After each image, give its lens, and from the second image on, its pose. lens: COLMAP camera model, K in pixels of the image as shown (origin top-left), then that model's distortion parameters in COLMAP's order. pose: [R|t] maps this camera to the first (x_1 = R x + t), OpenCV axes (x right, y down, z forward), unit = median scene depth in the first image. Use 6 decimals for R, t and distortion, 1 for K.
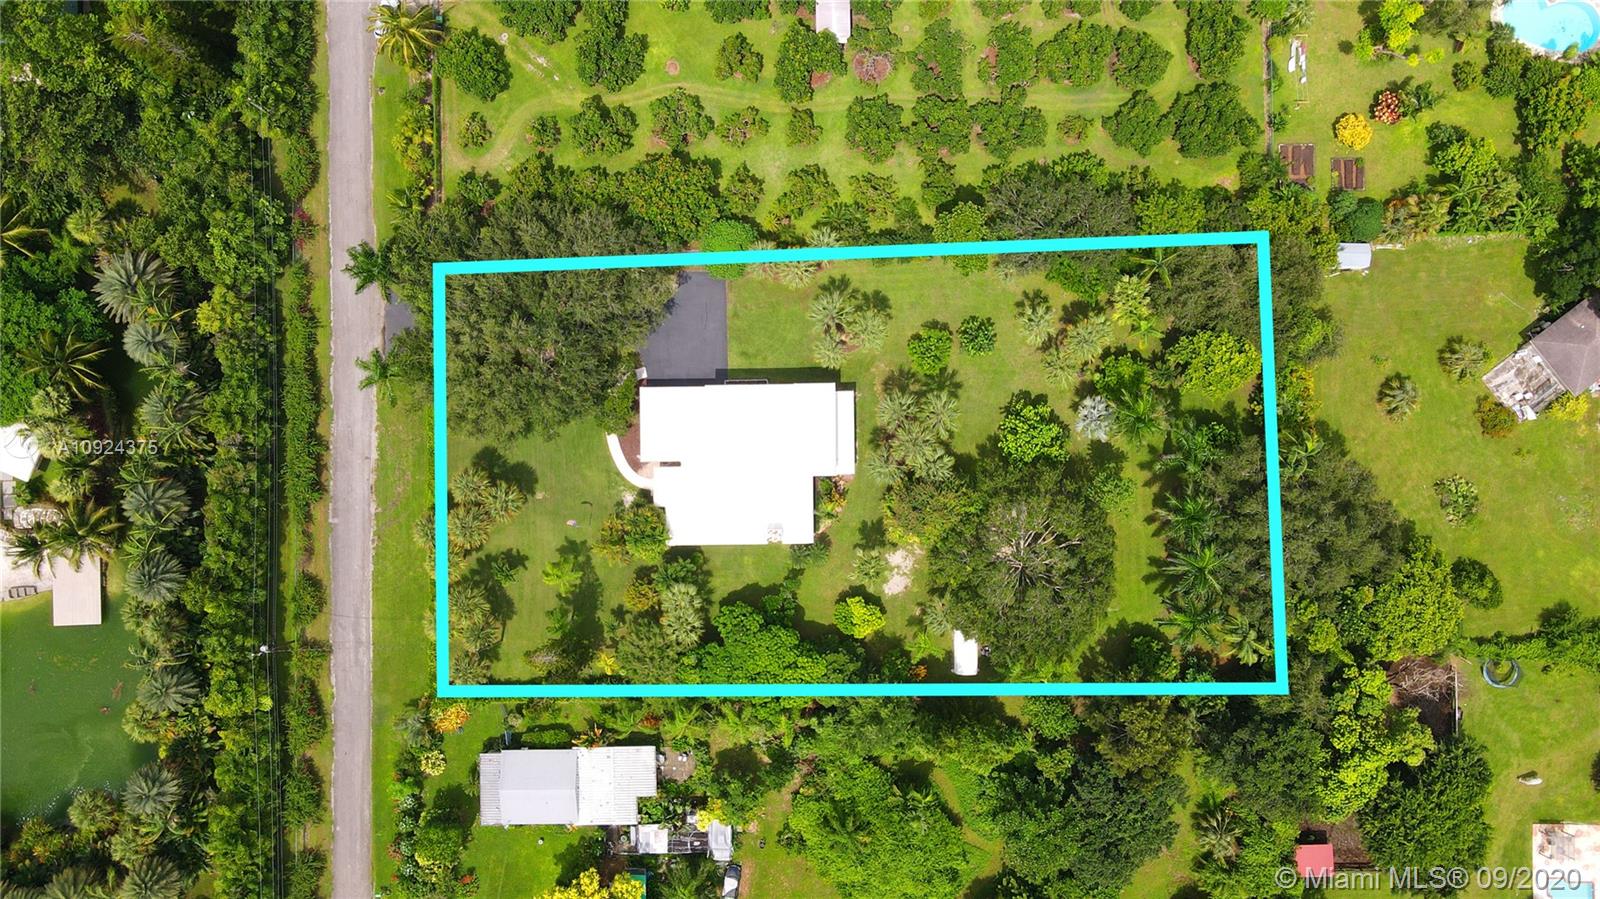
lens RADIAL K [[1195.8, 0, 796.4], [0, 1195.8, 441.3], [0, 0, 1]] dist [0.009608, 0.000160]
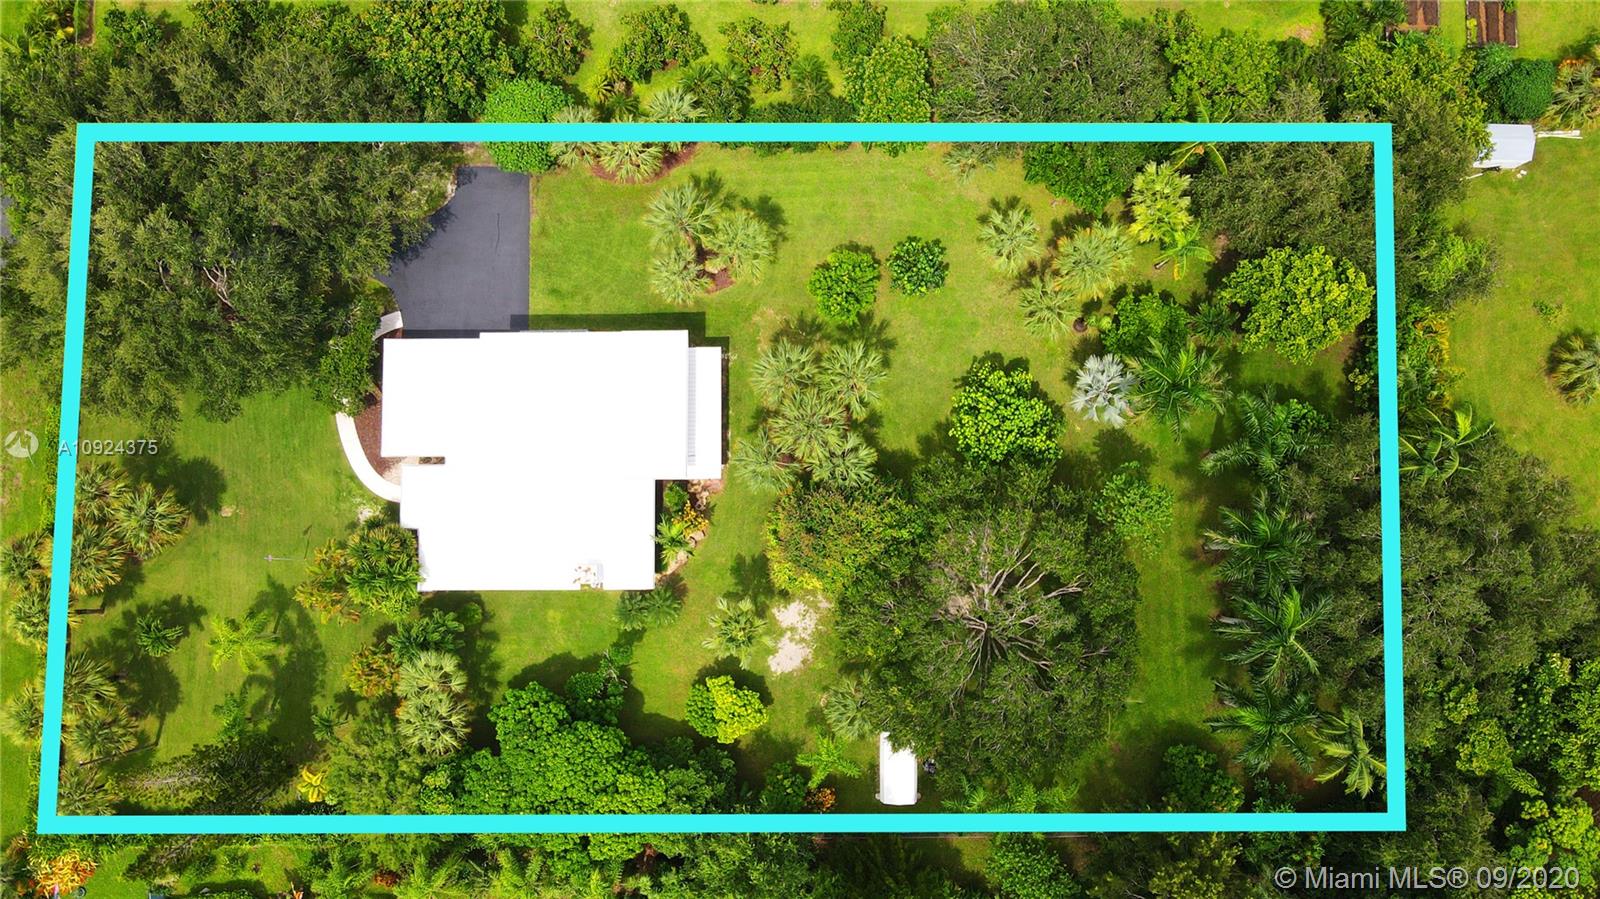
lens RADIAL K [[1195.8, 0, 805.6], [0, 1195.8, 458.3], [0, 0, 1]] dist [0.009608, 0.000160]
pose [[0.999949, 0.008147, 0.005932, 0.089710], [-0.007819, 0.998548, -0.053304, 0.050115], [-0.006358, 0.053255, 0.998561, 0.375529]]
